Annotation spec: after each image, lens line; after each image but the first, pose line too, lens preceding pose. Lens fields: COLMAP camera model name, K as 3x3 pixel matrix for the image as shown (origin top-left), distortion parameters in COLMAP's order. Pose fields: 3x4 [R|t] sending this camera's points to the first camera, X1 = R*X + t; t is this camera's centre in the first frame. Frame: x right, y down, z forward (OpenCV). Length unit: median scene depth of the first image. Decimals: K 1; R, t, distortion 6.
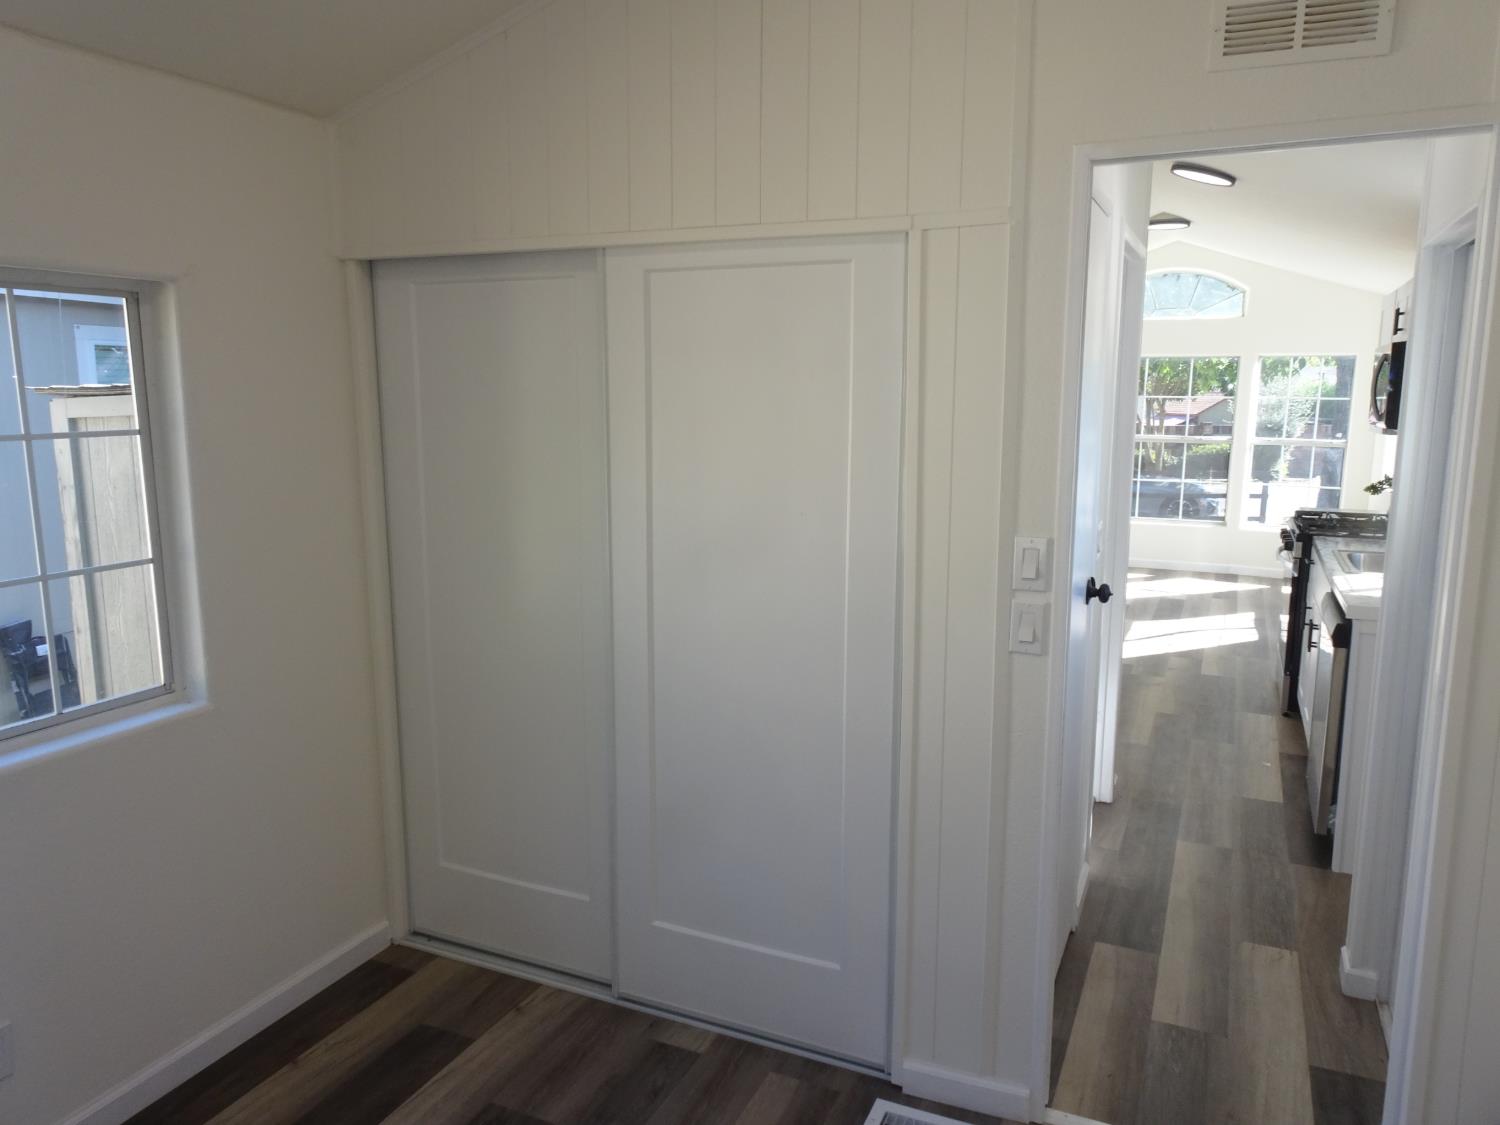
lens RADIAL K [[1085.3, 0, 750.0], [0, 1085.3, 562.5], [0, 0, 1]] dist [0.029979, 0.000643]
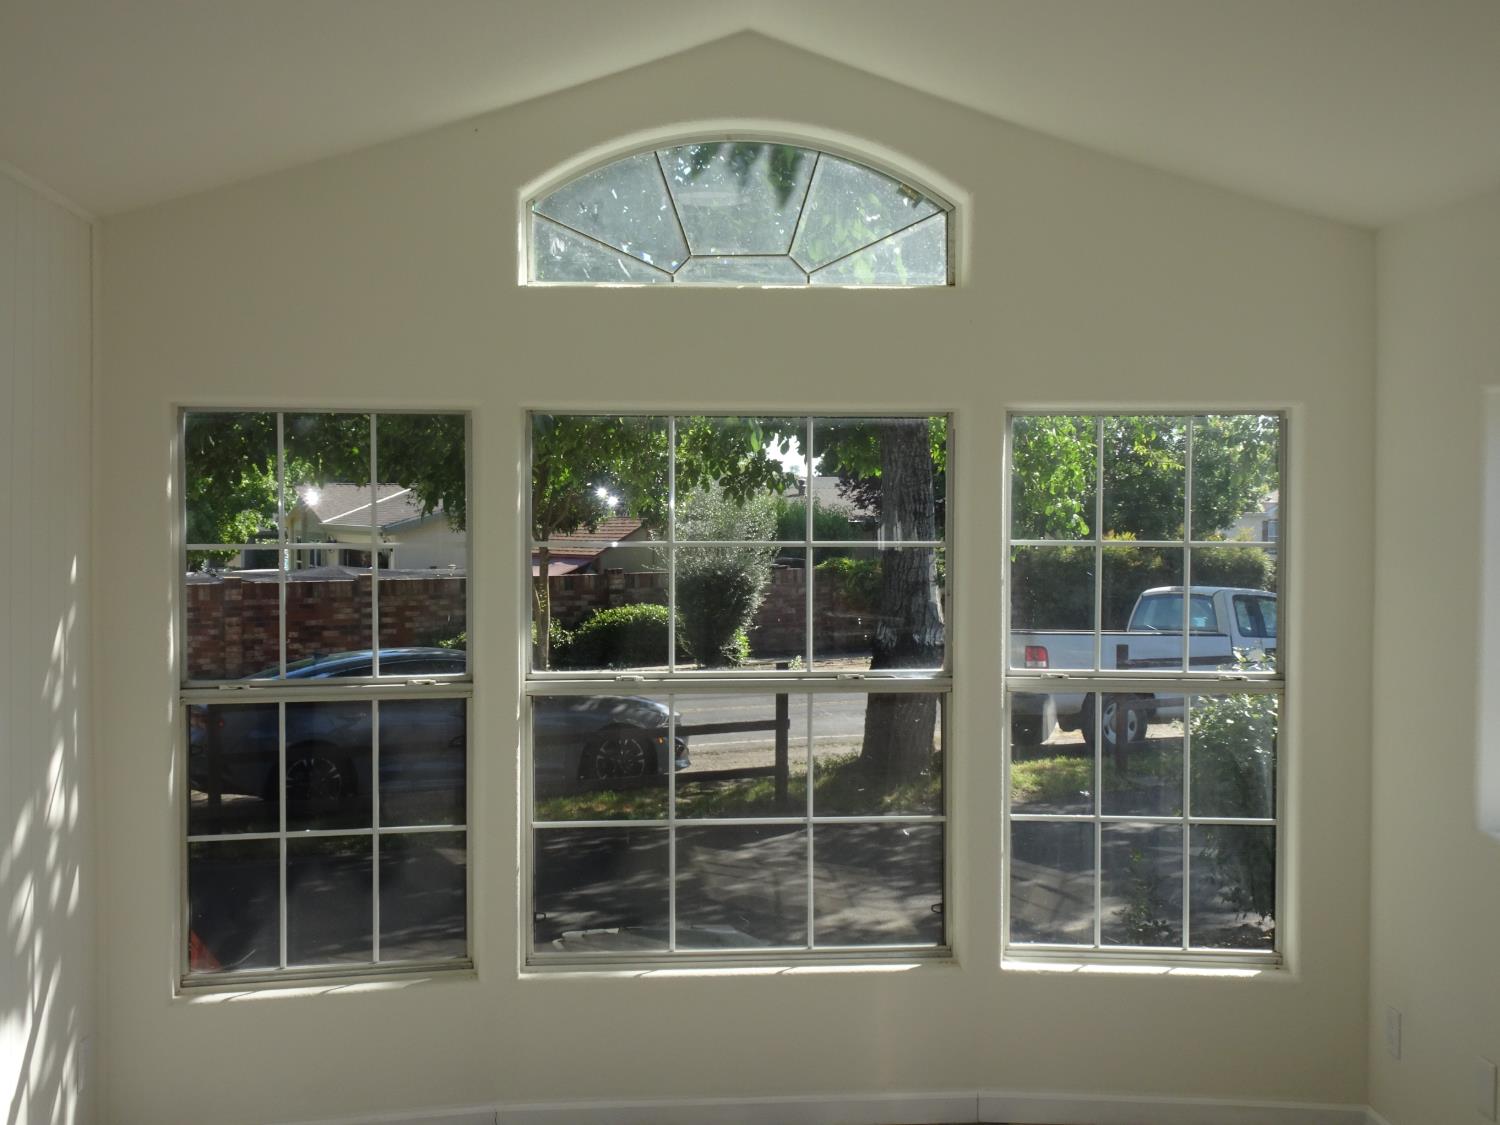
lens RADIAL K [[1760.0, 0, 750.0], [0, 1760.0, 562.5], [0, 0, 1]] dist [0.027826, 0.023140]
pose [[0.879635, -0.024599, 0.475013, 0.076948], [0.085675, 0.990522, -0.107360, -0.047310], [-0.467869, 0.135134, 0.873405, 0.288318]]
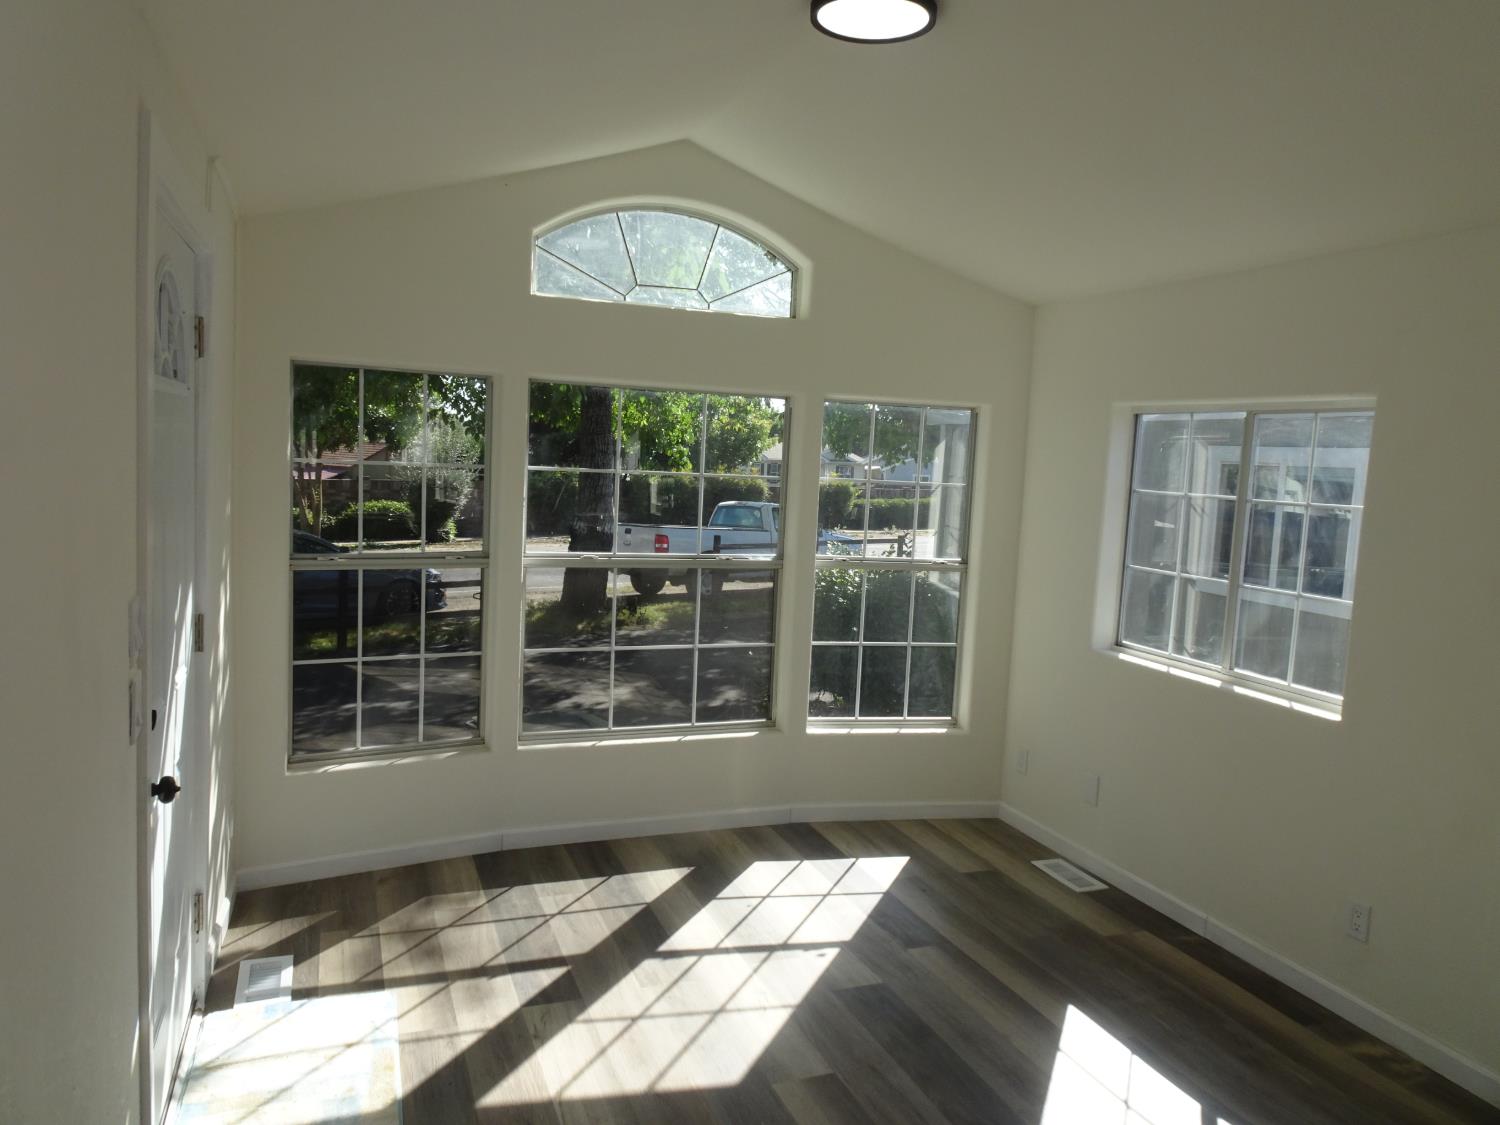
lens RADIAL K [[1065.7, 0, 750.0], [0, 1065.7, 562.5], [0, 0, 1]] dist [0.037520, -0.098746]
pose [[0.701191, -0.048255, 0.711339, 0.039175], [0.076017, 0.997080, -0.007294, -0.053407], [-0.708910, 0.059189, 0.702811, 0.324875]]
